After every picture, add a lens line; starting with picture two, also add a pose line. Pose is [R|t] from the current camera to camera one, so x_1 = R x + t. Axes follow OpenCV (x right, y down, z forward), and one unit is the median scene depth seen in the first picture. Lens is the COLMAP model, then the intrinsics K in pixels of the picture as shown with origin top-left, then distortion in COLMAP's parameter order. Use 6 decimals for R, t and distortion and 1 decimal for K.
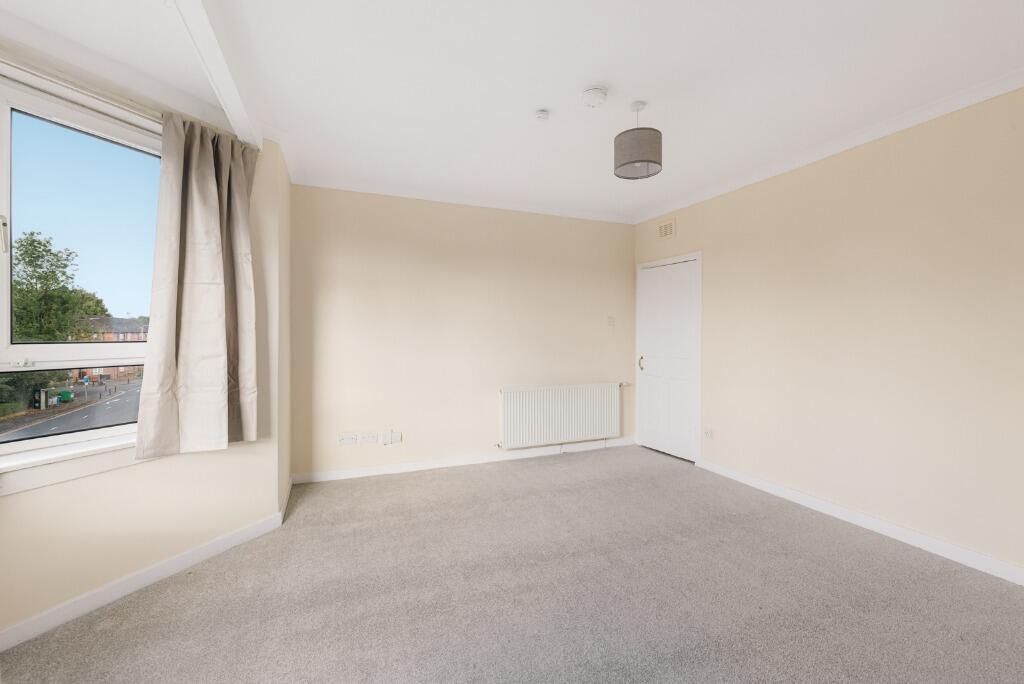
lens RADIAL K [[431.7, 0, 514.3], [0, 431.7, 331.7], [0, 0, 1]] dist [-0.000144, 0.000101]
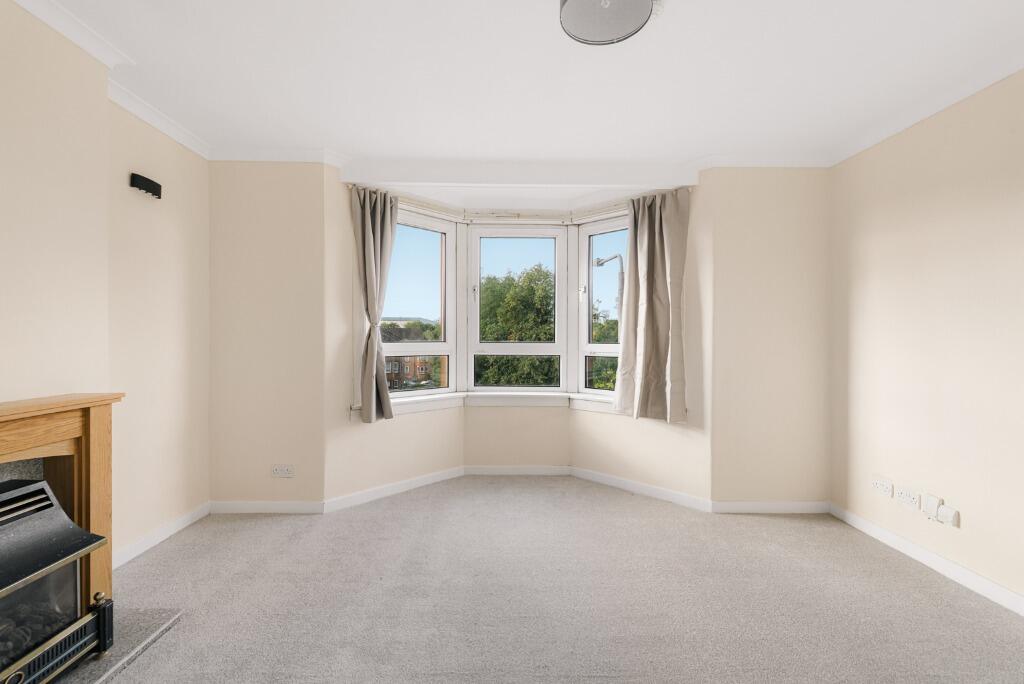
lens RADIAL K [[442.4, 0, 512.0], [0, 442.4, 342.0], [0, 0, 1]] dist [0.000256, 0.000703]
pose [[-0.335942, 0.002244, -0.941880, 0.501206], [0.001133, 0.999997, 0.001978, 0.005901], [0.941882, -0.000402, -0.335943, 0.646541]]
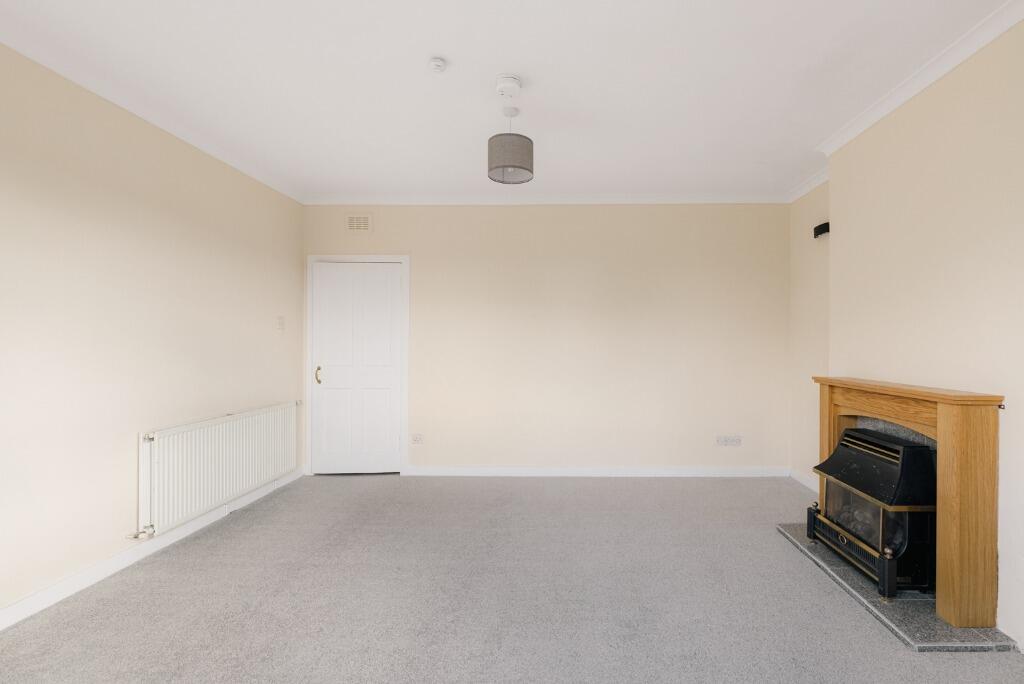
lens RADIAL K [[459.2, 0, 537.2], [0, 459.2, 343.1], [0, 0, 1]] dist [0.000703, 0.000223]
pose [[0.418423, -0.000431, 0.908252, -0.391015], [-0.005045, 0.999983, 0.002798, 0.008070], [-0.908238, -0.005753, 0.418414, 0.292461]]
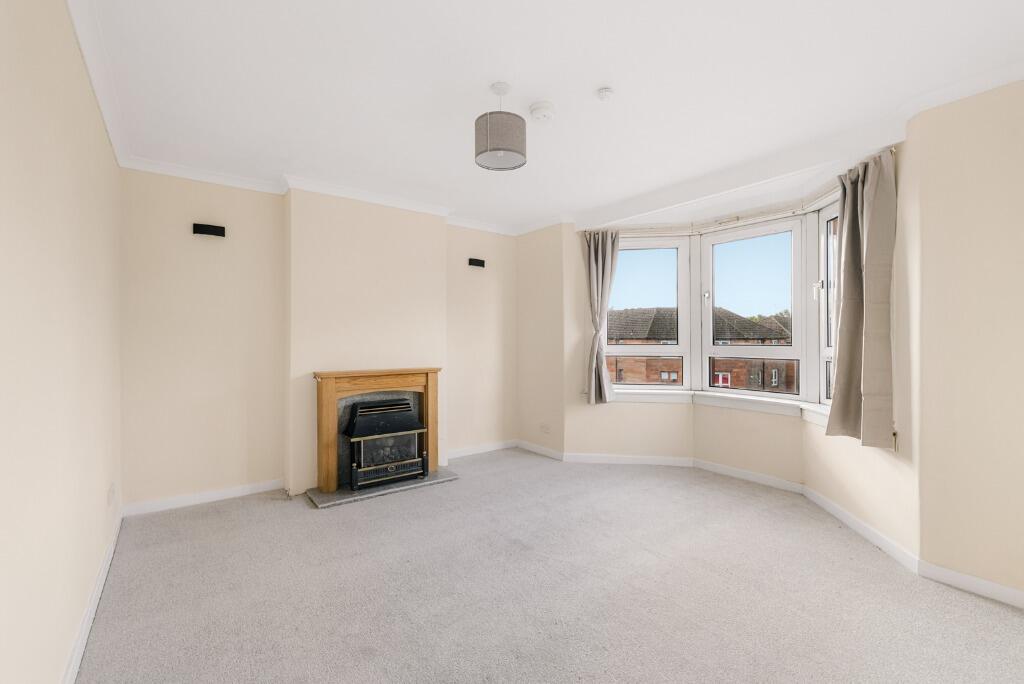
lens RADIAL K [[442.4, 0, 512.0], [0, 442.4, 342.0], [0, 0, 1]] dist [0.000256, 0.000703]
pose [[-0.960670, 0.000781, -0.277693, 0.326854], [0.001218, 0.999998, -0.001403, 0.002292], [0.277691, -0.001686, -0.960669, 1.126320]]
